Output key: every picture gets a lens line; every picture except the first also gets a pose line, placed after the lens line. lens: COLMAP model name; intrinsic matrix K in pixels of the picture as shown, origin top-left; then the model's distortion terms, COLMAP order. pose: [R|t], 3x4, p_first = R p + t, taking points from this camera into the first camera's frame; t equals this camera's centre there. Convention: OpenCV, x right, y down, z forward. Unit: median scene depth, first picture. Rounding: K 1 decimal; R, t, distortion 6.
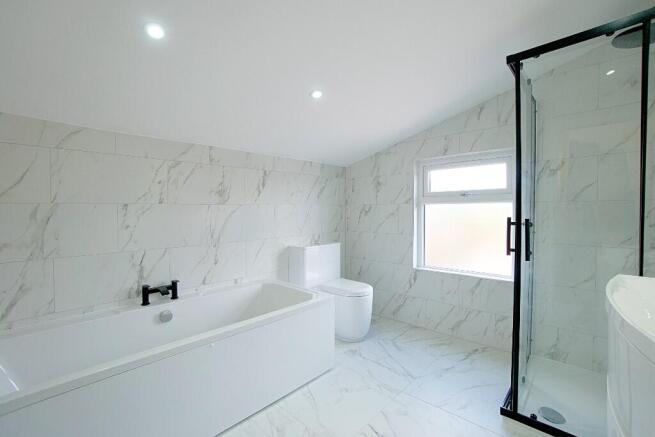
lens RADIAL K [[298.7, 0, 326.4], [0, 298.7, 216.4], [0, 0, 1]] dist [-0.059783, 0.027545]
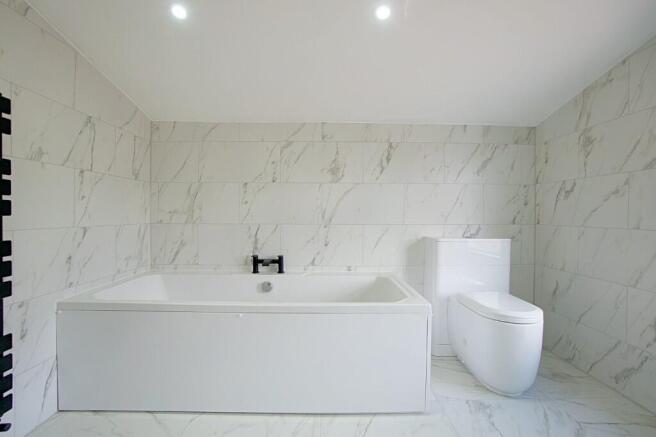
lens RADIAL K [[299.1, 0, 326.9], [0, 299.1, 216.4], [0, 0, 1]] dist [-0.059783, 0.027545]
pose [[0.688949, 0.014712, -0.724660, 0.305682], [-0.028579, 0.999568, -0.006877, 0.069918], [0.724246, 0.025448, 0.689072, 0.327231]]
